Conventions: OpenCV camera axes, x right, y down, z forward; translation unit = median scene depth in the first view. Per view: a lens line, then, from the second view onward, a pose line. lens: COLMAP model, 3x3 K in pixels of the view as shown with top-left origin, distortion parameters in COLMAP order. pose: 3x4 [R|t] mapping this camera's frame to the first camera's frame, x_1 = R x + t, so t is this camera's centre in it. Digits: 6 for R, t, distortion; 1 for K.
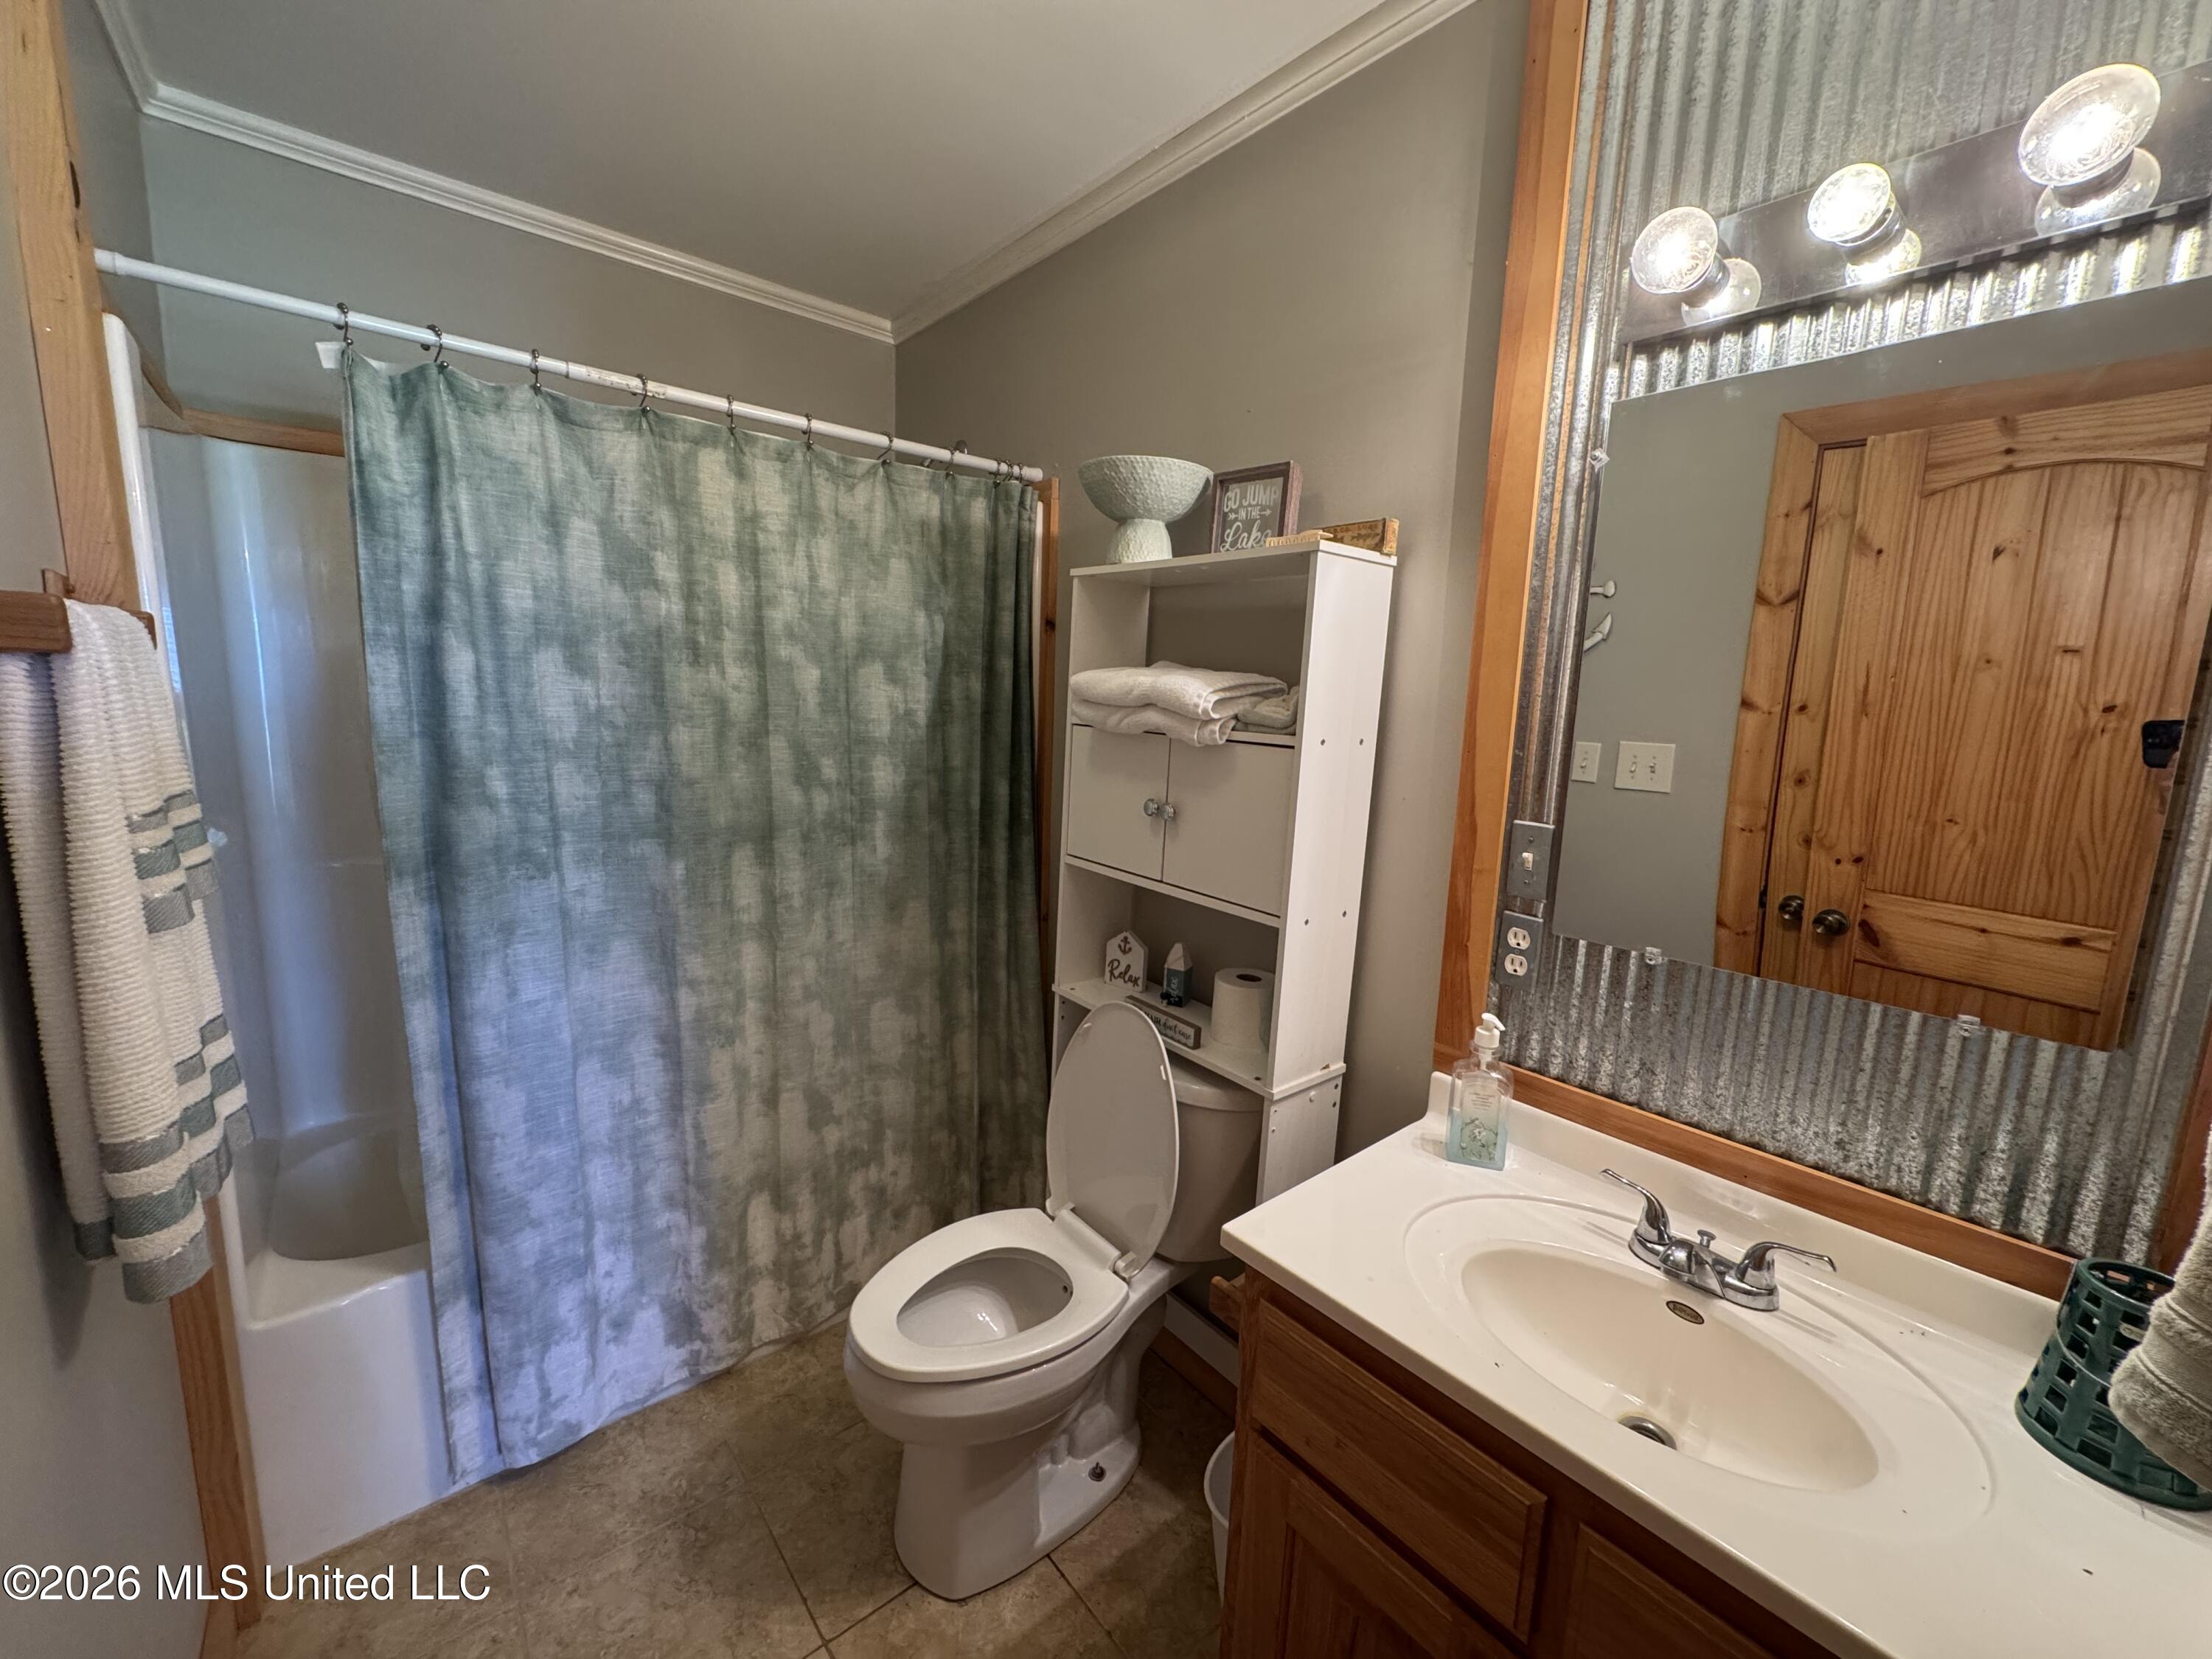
lens RADIAL K [[881.3, 0, 1105.2], [0, 881.3, 831.7], [0, 0, 1]] dist [-0.001798, -0.000038]
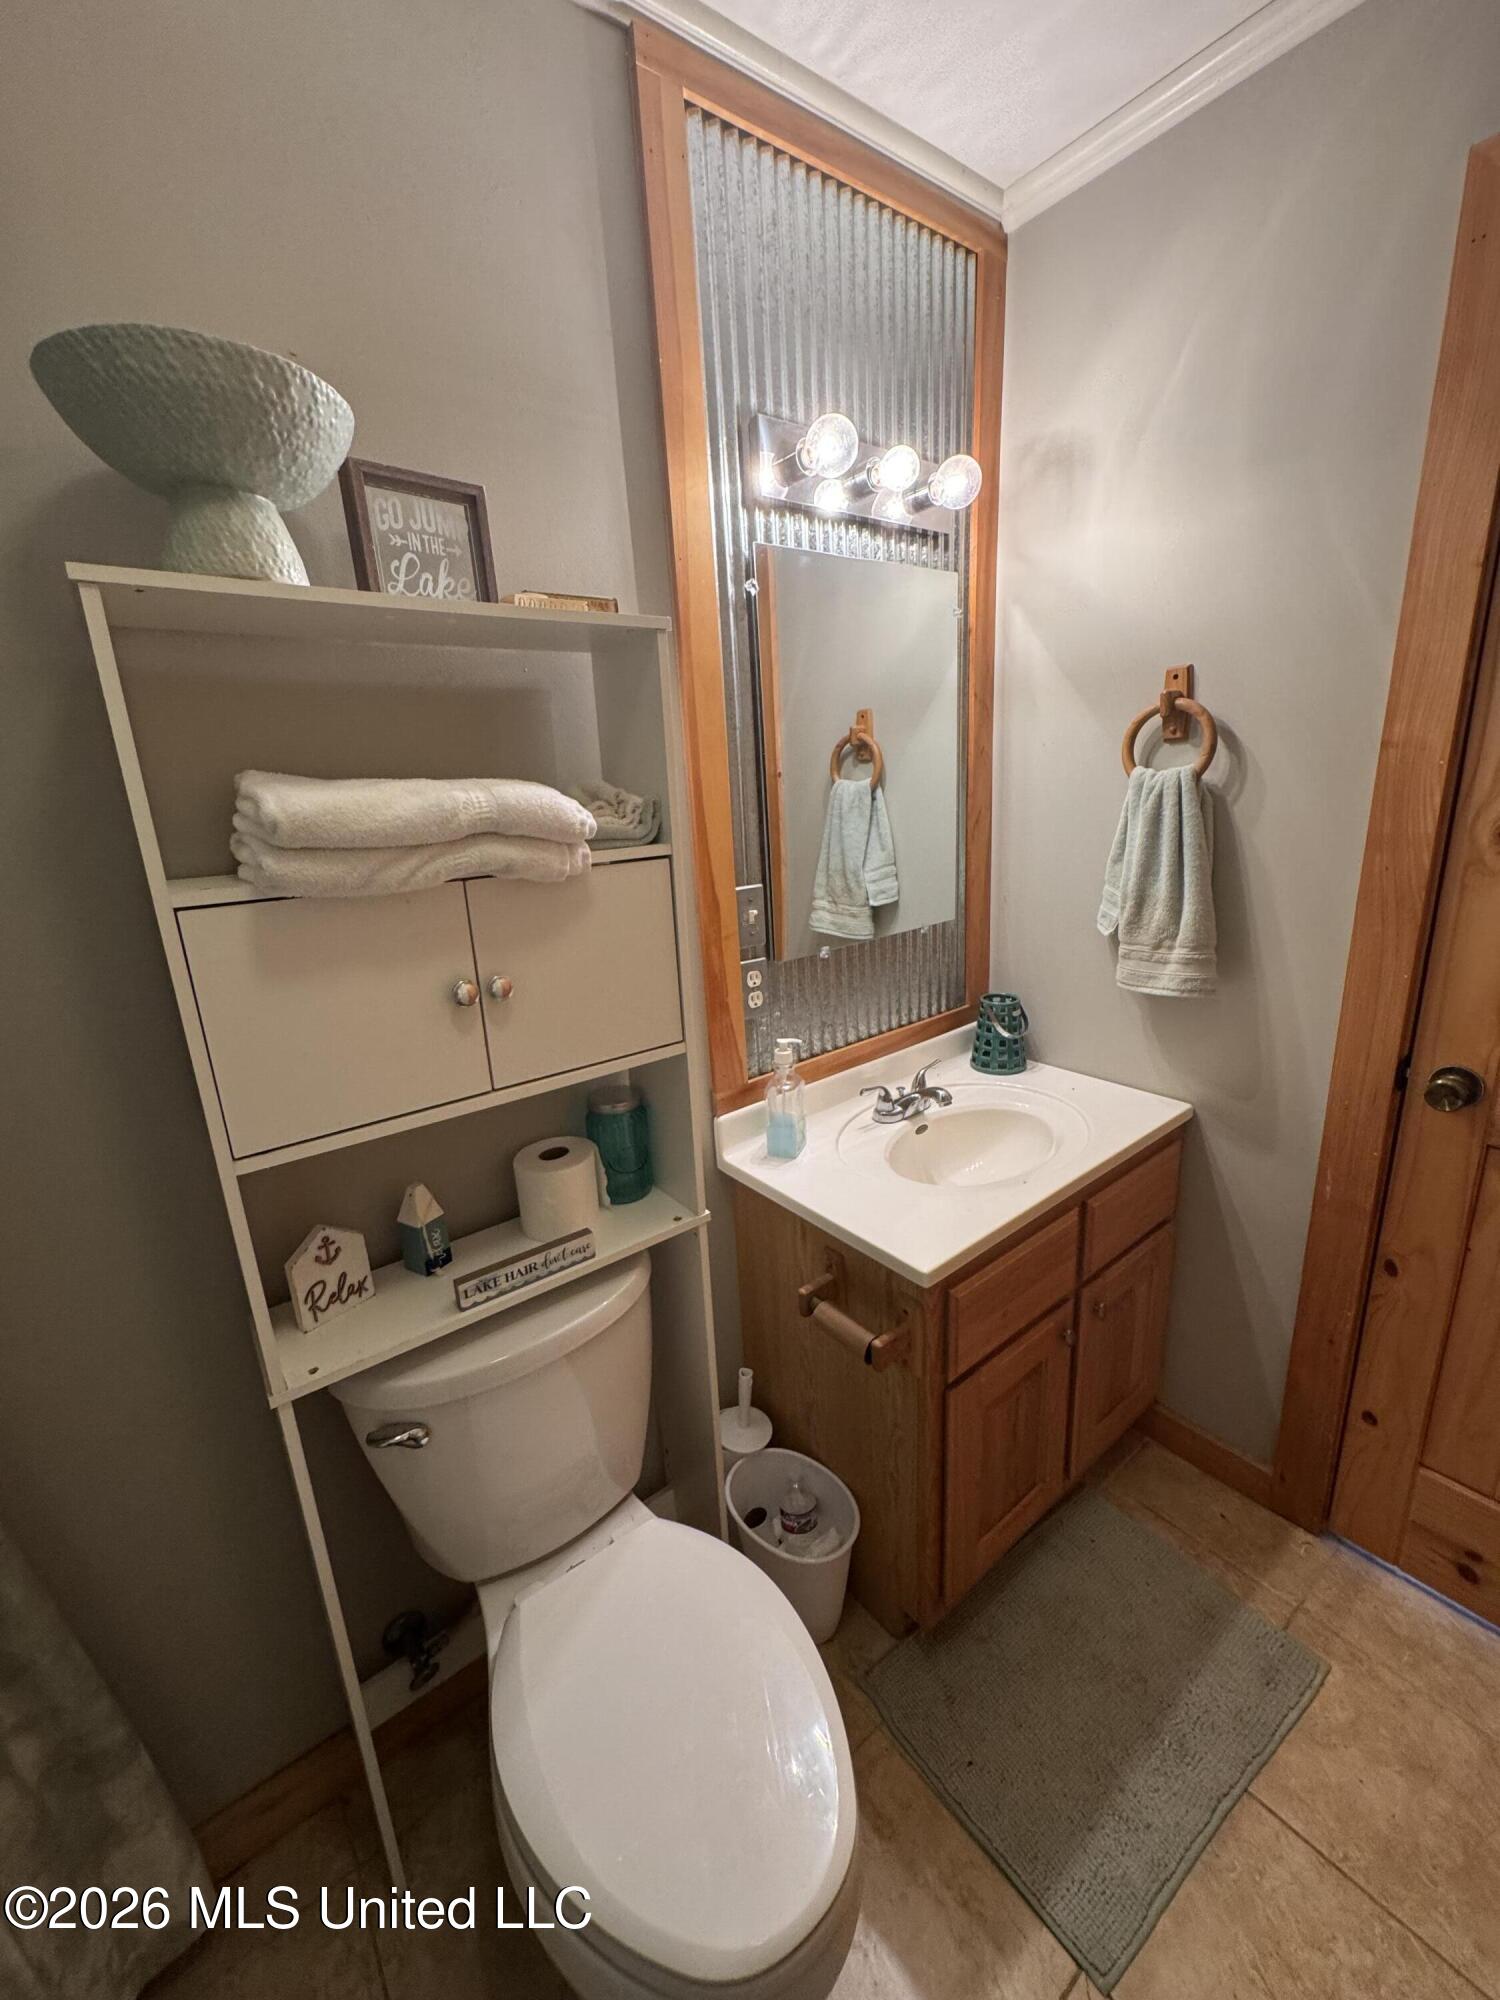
lens RADIAL K [[796.9, 0, 747.2], [0, 796.9, 997.9], [0, 0, 1]] dist [-0.001798, -0.000038]
pose [[0.031533, -0.305076, 0.951806, -0.537570], [0.212781, 0.932499, 0.291838, -0.161946], [-0.976591, 0.193324, 0.094319, 0.778835]]
